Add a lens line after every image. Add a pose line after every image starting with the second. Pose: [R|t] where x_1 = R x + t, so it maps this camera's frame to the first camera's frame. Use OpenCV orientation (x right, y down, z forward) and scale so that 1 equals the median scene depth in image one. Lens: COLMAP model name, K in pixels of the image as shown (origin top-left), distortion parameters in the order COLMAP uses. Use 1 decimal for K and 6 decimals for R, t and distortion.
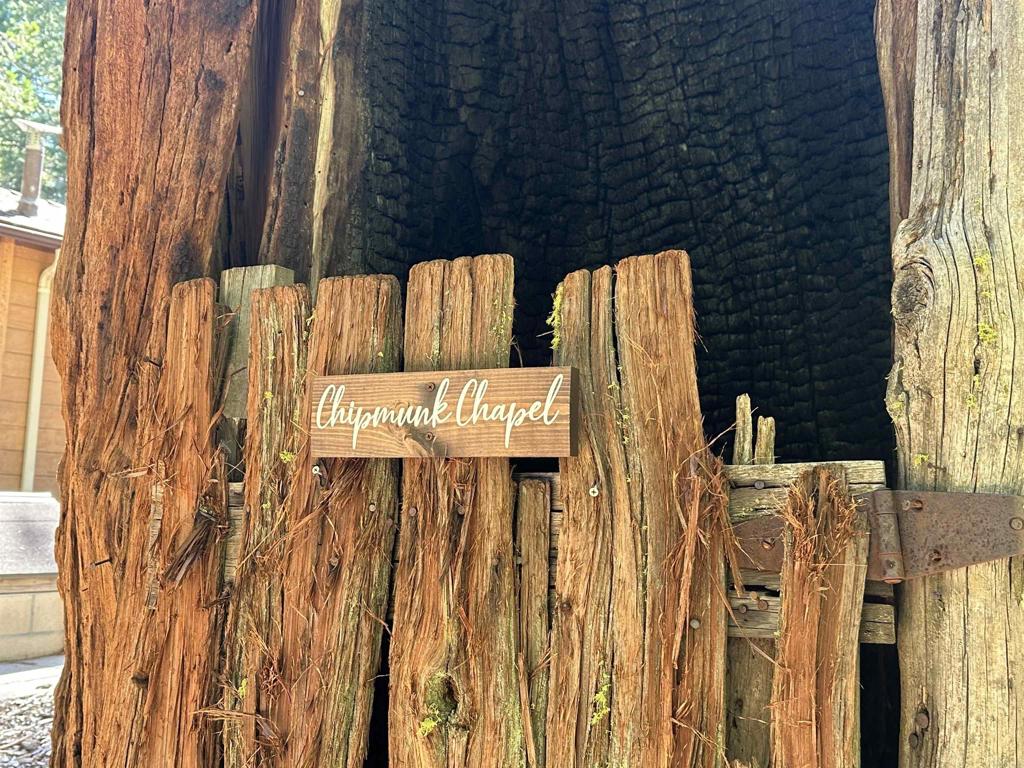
lens RADIAL K [[1157.8, 0, 512.0], [0, 1157.8, 384.0], [0, 0, 1]] dist [0.191068, -0.462448]
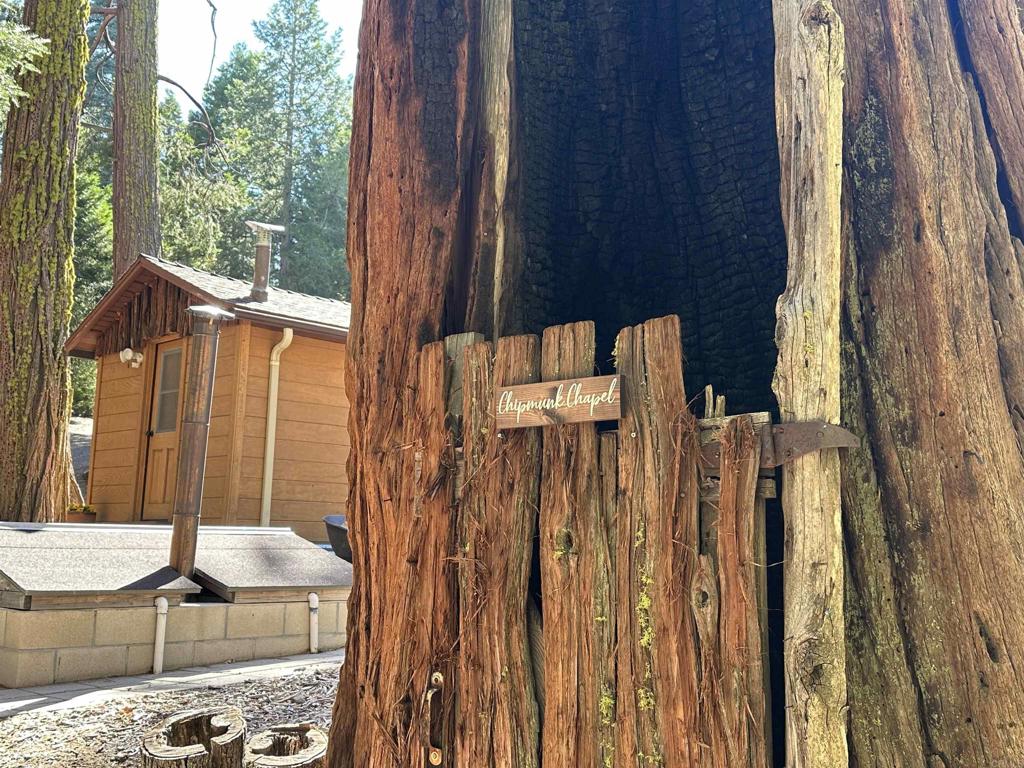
lens RADIAL K [[1157.8, 0, 512.0], [0, 1157.8, 384.0], [0, 0, 1]] dist [0.191068, -0.462448]
pose [[0.987024, -0.042280, -0.154904, 0.152014], [0.034446, 0.998005, -0.052917, 0.088305], [0.156832, 0.046894, 0.986511, -0.889411]]
